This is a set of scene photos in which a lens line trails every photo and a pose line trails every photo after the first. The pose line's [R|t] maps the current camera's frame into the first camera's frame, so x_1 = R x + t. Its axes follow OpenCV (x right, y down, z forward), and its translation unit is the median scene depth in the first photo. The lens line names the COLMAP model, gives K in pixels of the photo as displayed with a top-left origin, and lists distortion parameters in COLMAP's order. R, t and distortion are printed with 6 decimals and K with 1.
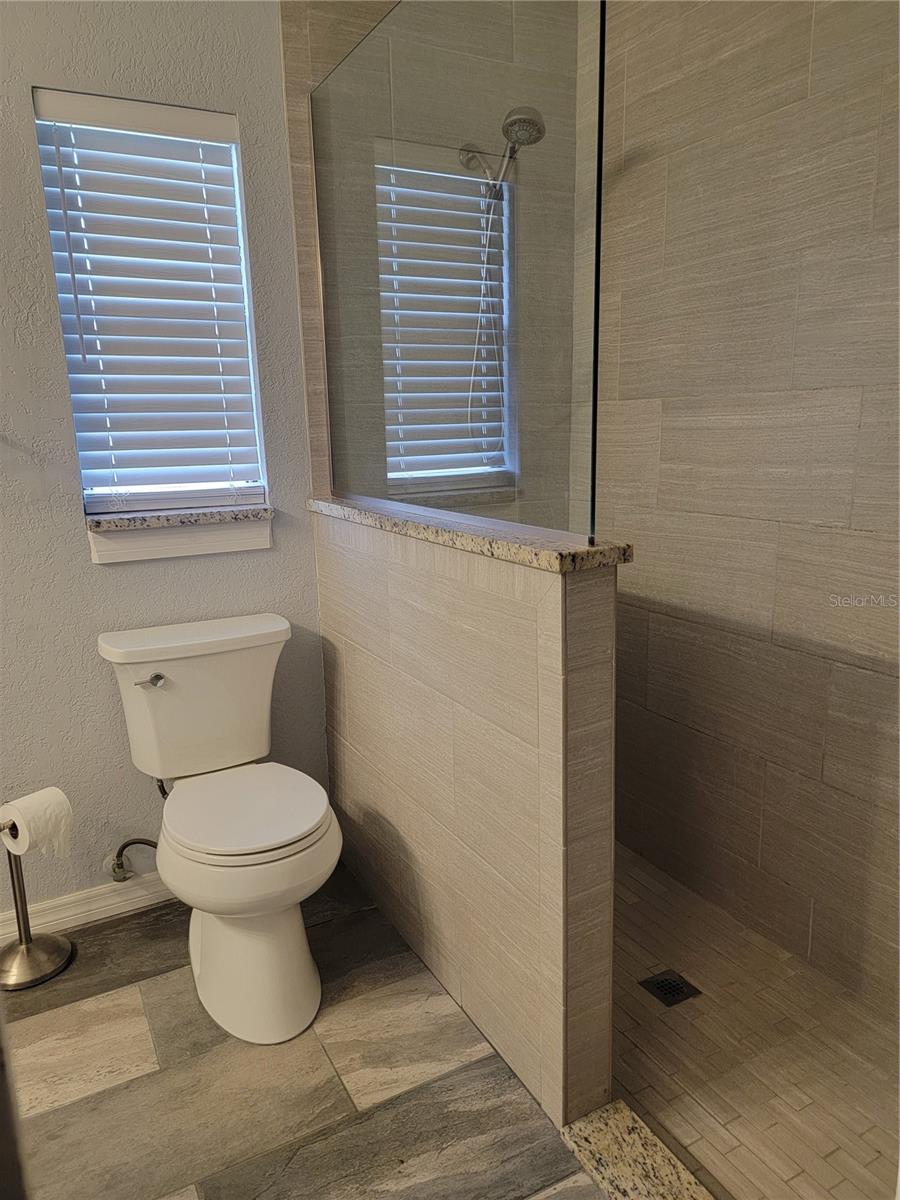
lens RADIAL K [[827.7, 0, 447.1], [0, 827.7, 598.8], [0, 0, 1]] dist [0.044748, -0.042528]
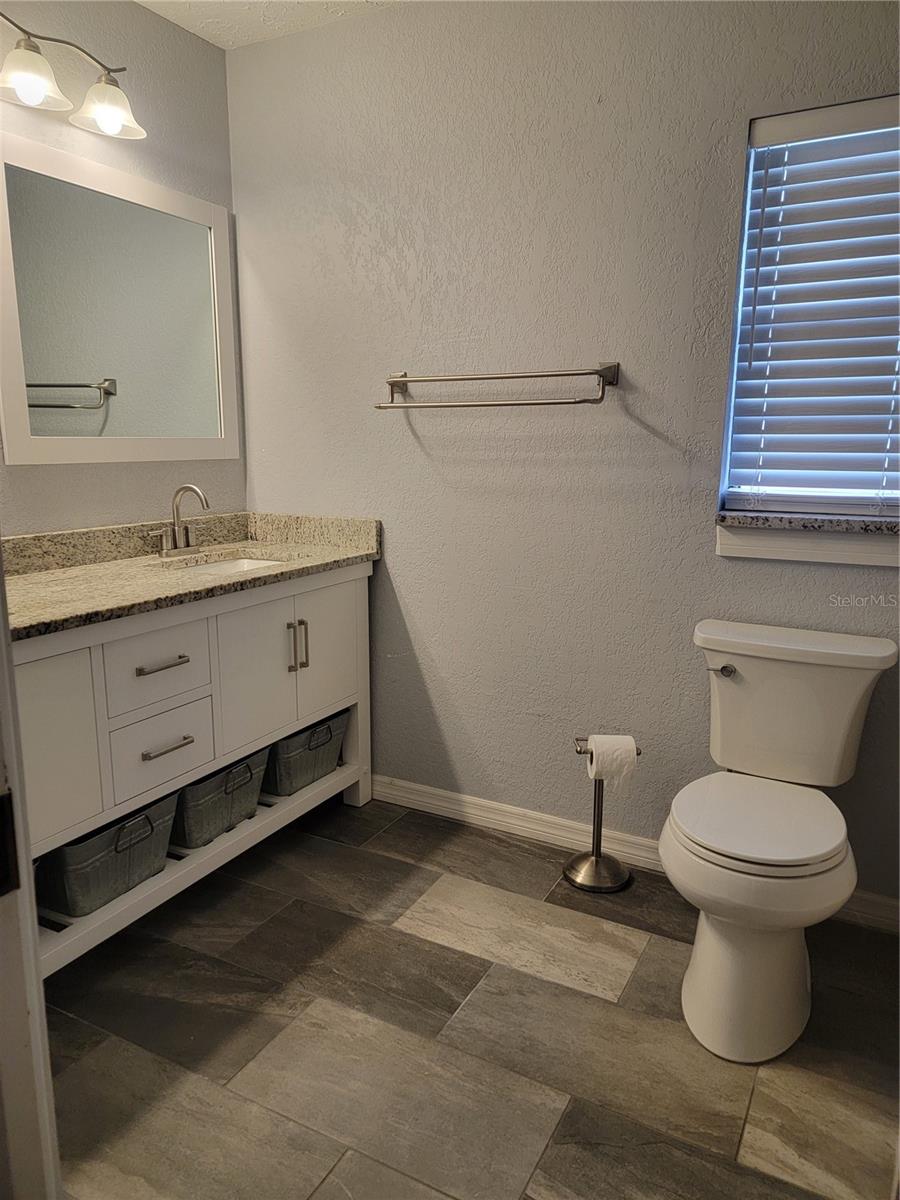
lens RADIAL K [[827.7, 0, 442.9], [0, 827.7, 599.1], [0, 0, 1]] dist [0.044748, -0.042528]
pose [[0.531643, 0.184050, -0.826729, 0.320057], [-0.191669, 0.976925, 0.094231, -0.021559], [0.824996, 0.108361, 0.554653, 0.122471]]
